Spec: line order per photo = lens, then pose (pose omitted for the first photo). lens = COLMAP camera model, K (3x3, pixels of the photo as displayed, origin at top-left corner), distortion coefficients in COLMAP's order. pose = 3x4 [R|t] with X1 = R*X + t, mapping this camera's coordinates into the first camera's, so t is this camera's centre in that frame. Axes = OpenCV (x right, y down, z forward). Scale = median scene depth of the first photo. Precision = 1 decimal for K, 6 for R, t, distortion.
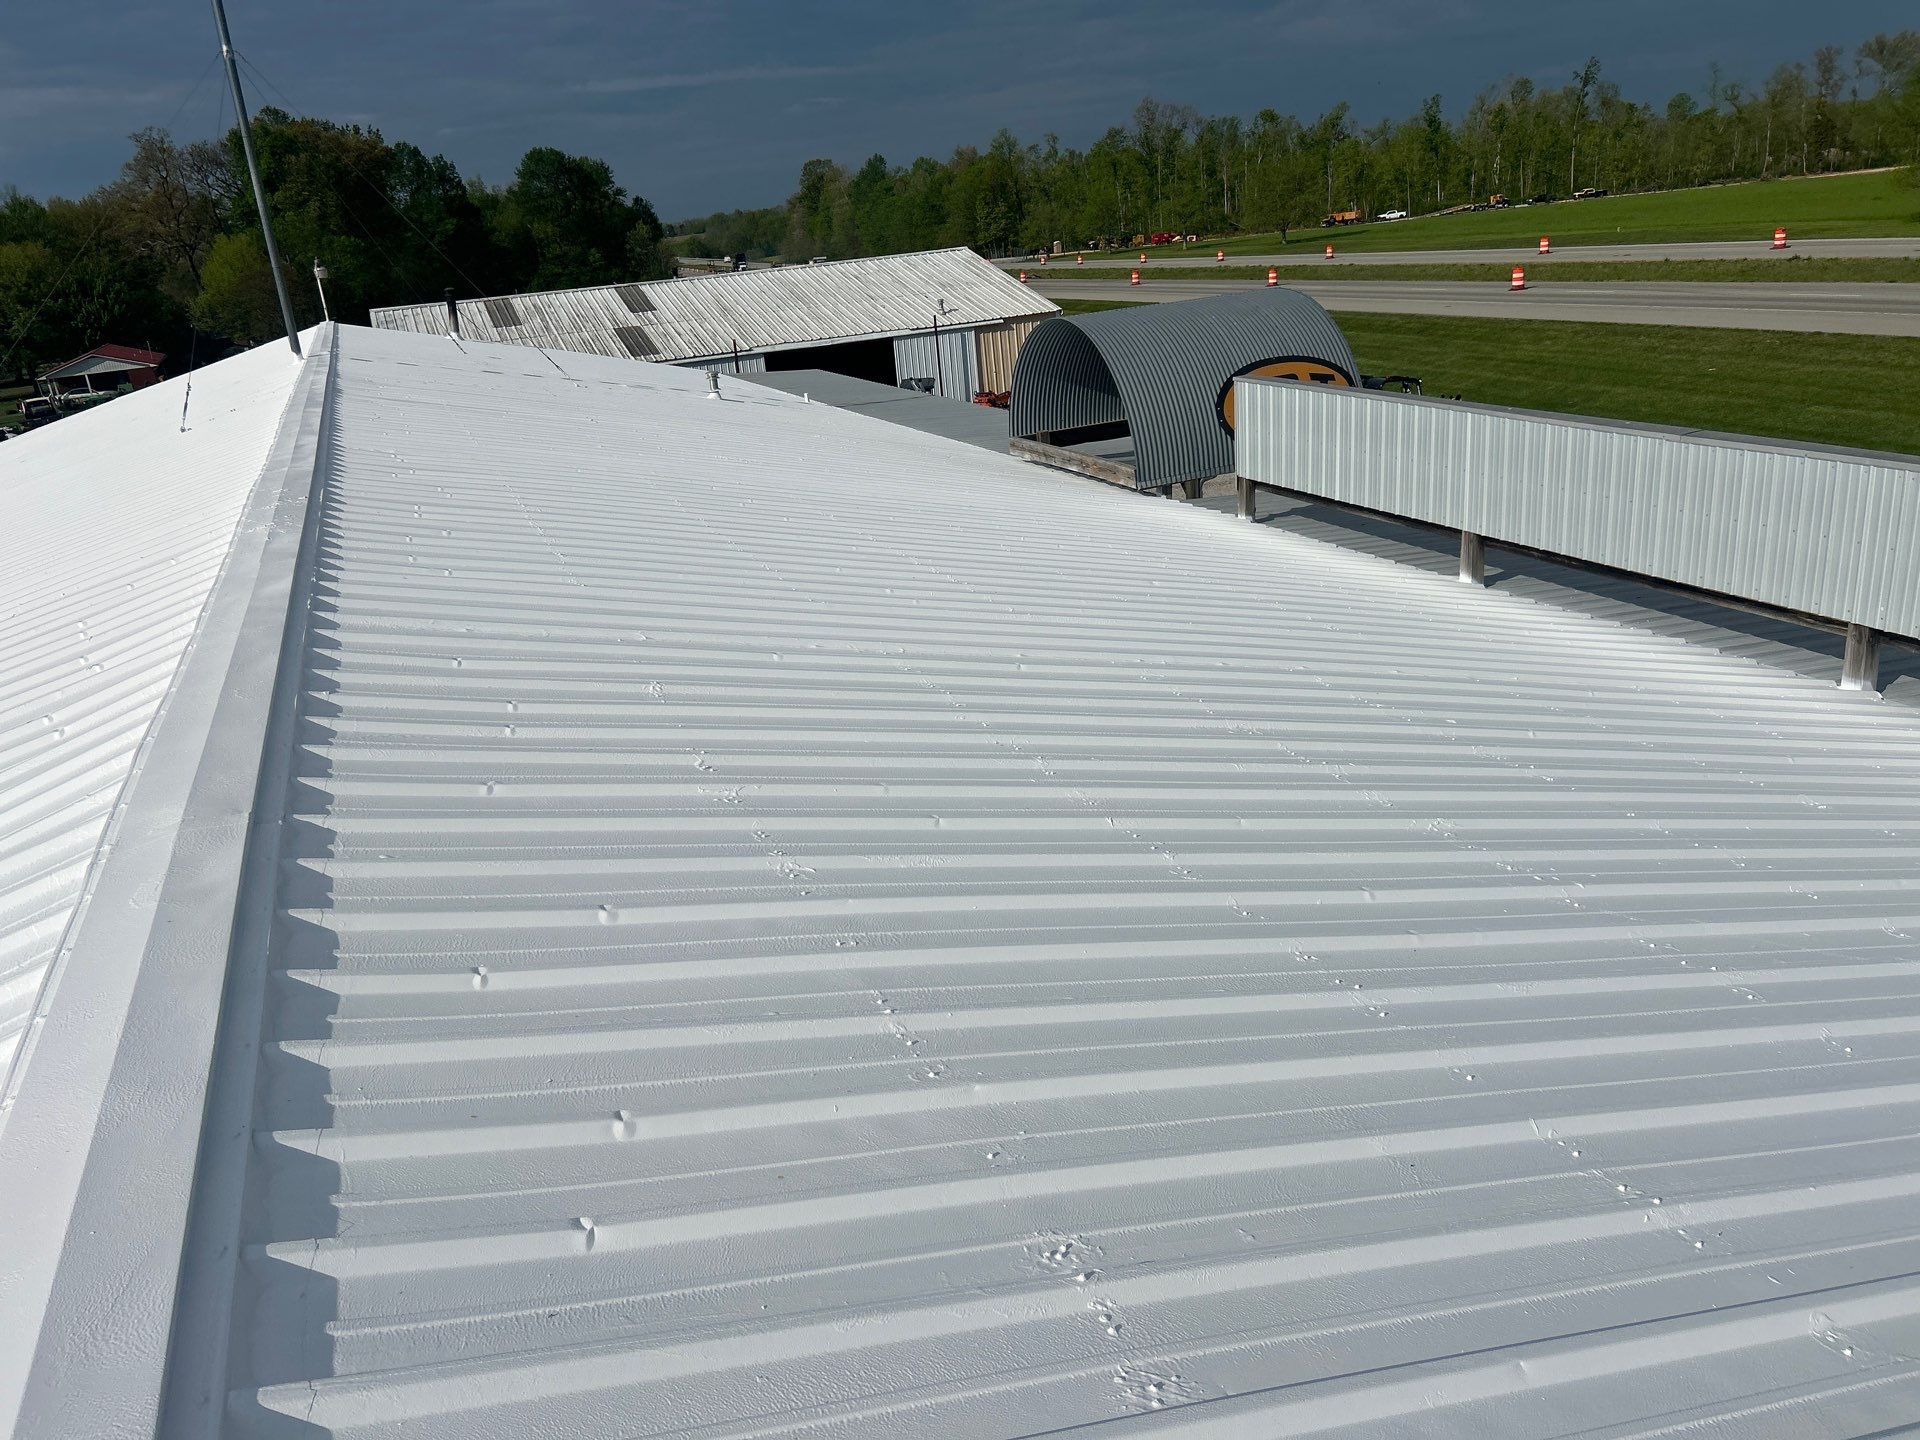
lens RADIAL K [[1437.7, 0, 948.9], [0, 1437.7, 706.1], [0, 0, 1]] dist [0.043869, -0.049891]
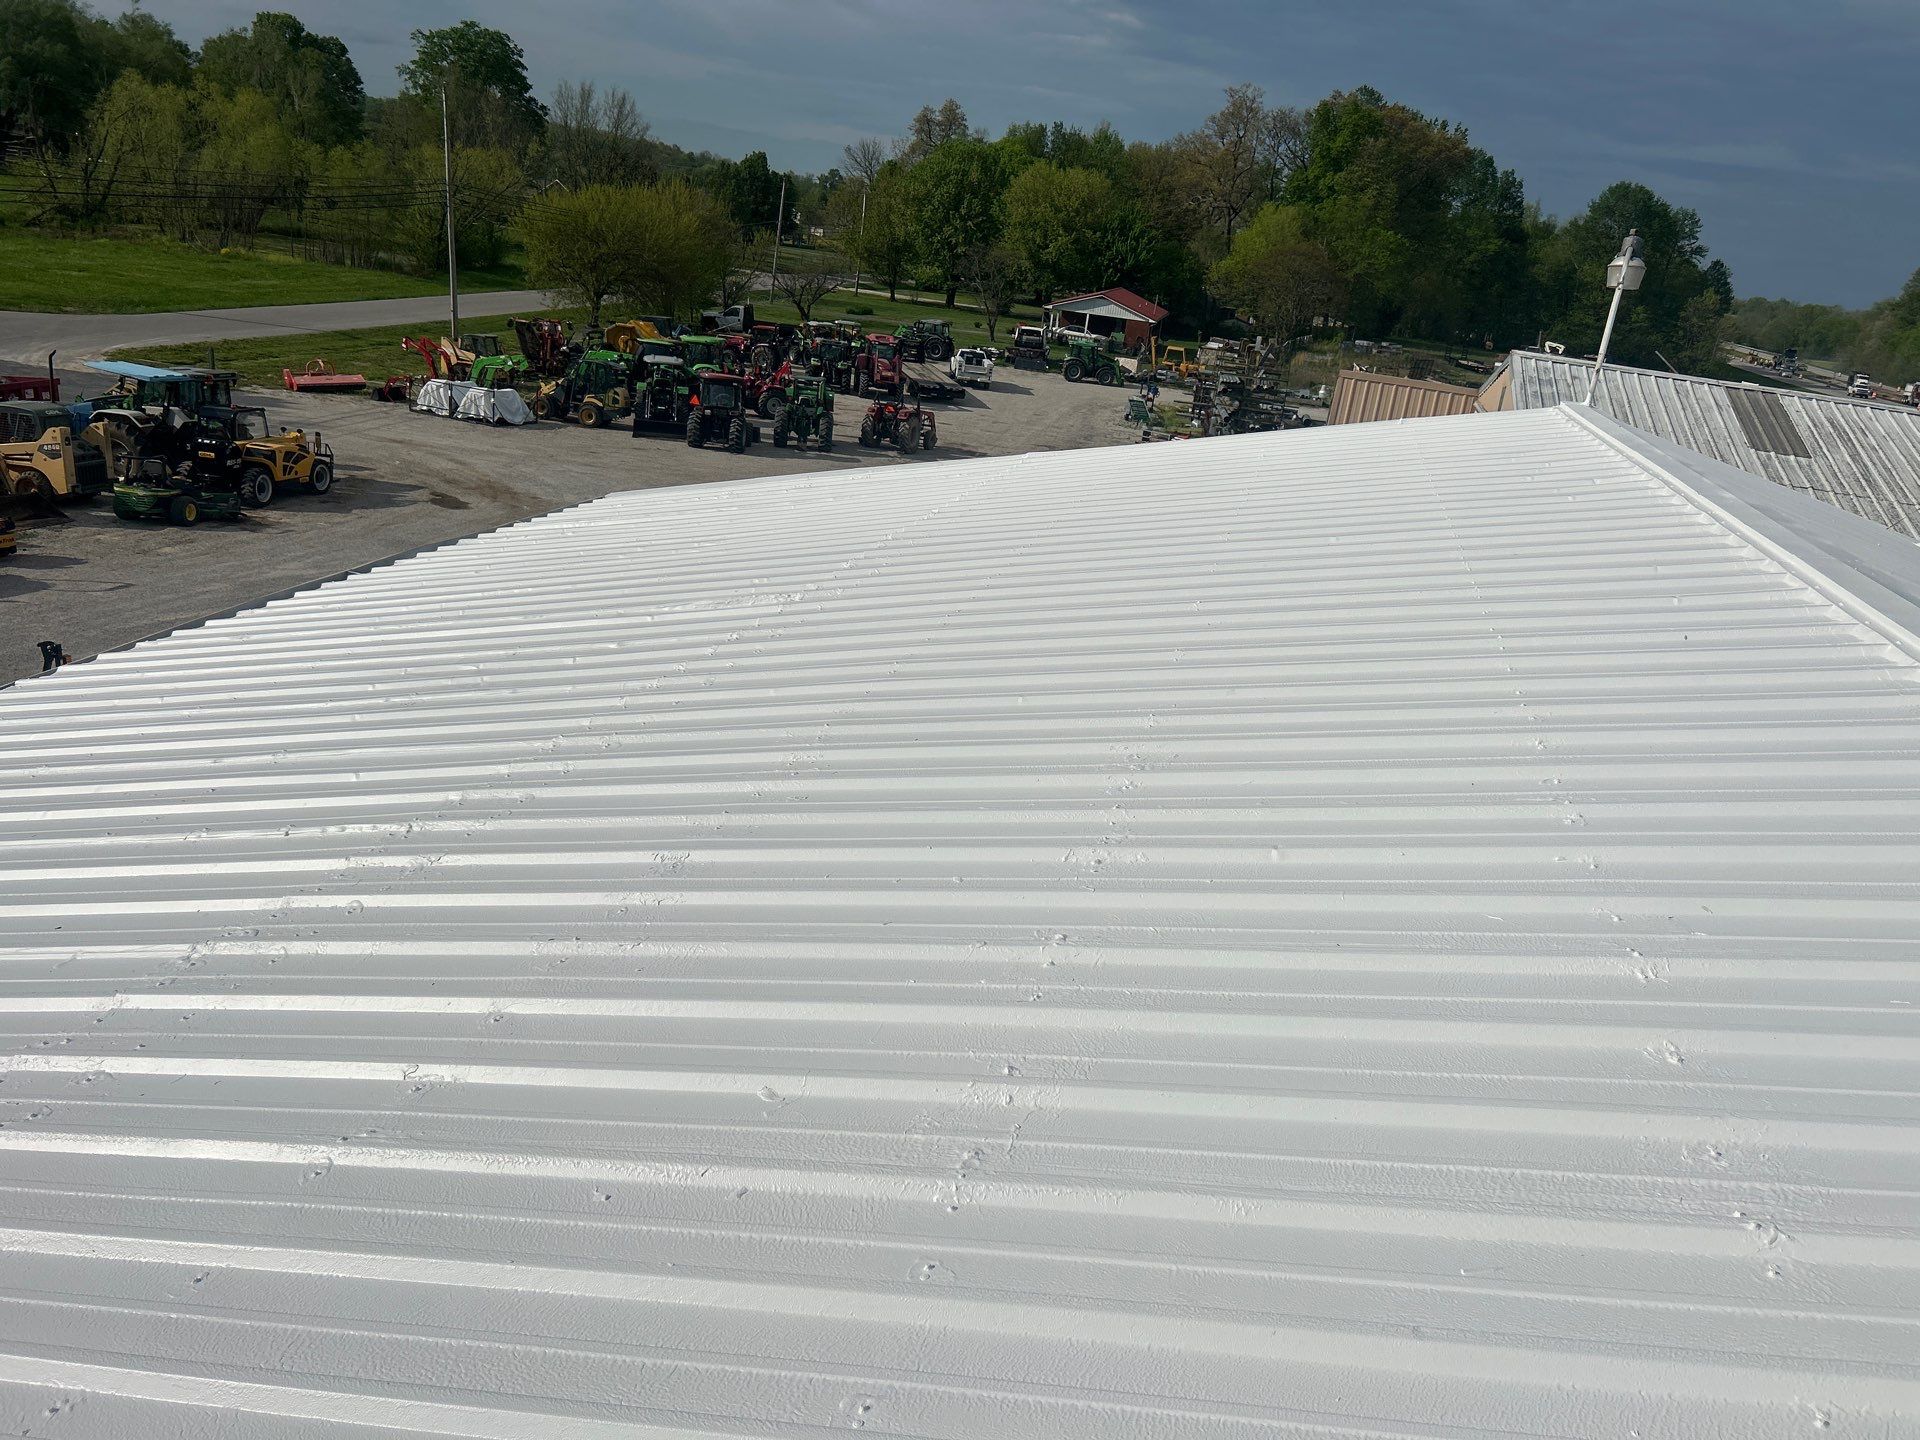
lens RADIAL K [[1437.7, 0, 961.5], [0, 1437.7, 693.8], [0, 0, 1]] dist [0.043869, -0.049891]
pose [[0.783999, 0.370778, -0.497865, -0.245372], [-0.381235, 0.920542, 0.085222, -0.120848], [0.489904, 0.122990, 0.863057, 0.440913]]
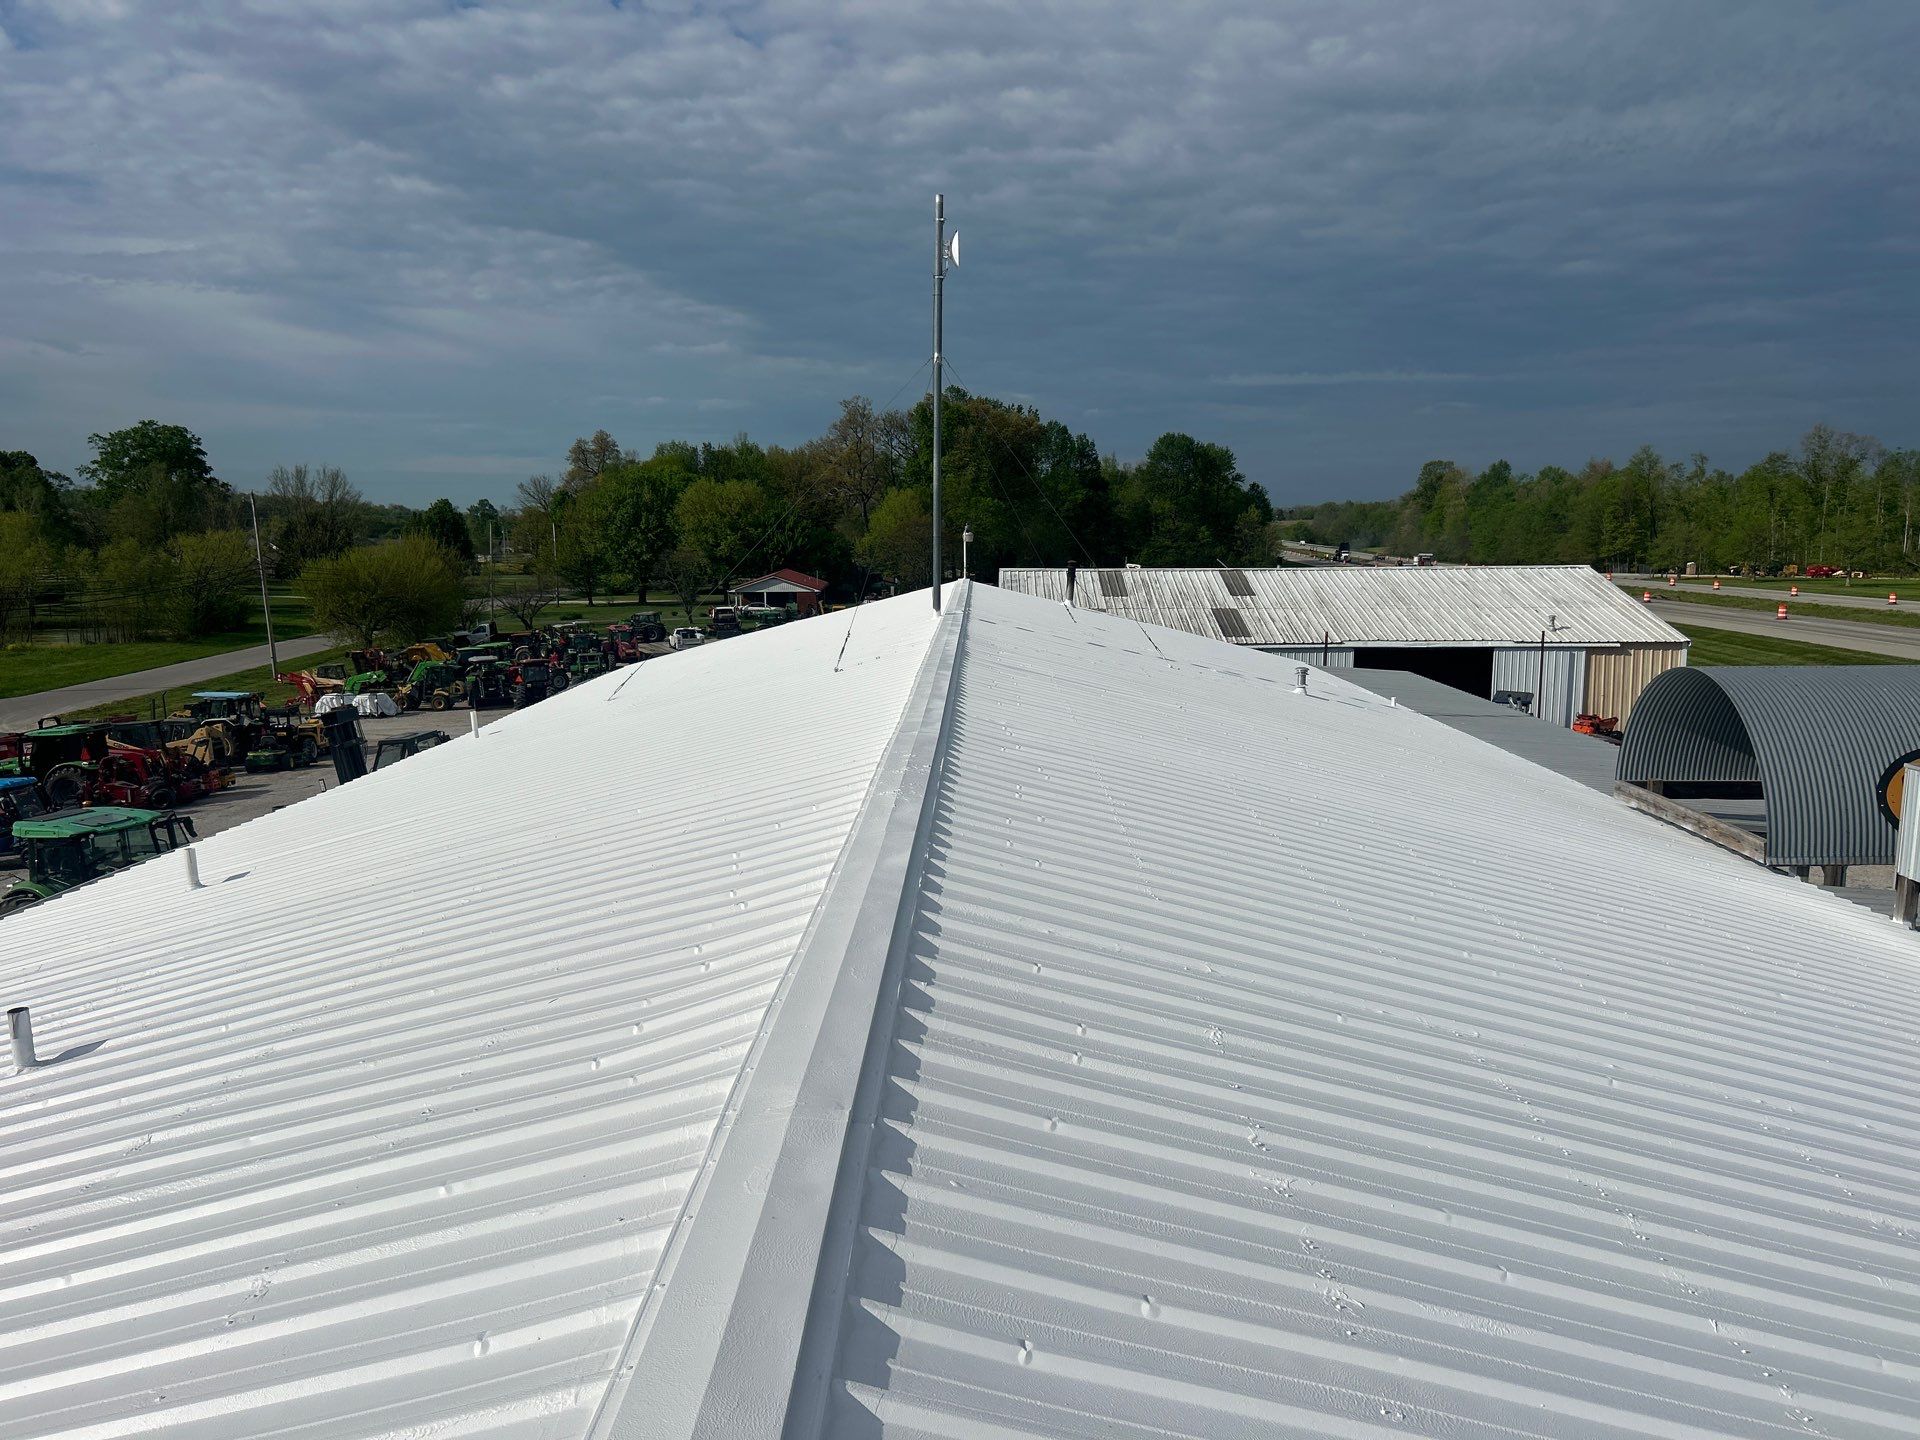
lens RADIAL K [[1437.7, 0, 974.6], [0, 1437.7, 721.7], [0, 0, 1]] dist [0.043869, -0.049891]
pose [[0.922003, 0.140892, -0.360638, -0.003133], [-0.201156, 0.970177, -0.135251, -0.005909], [0.330827, 0.197247, 0.922848, -0.002380]]
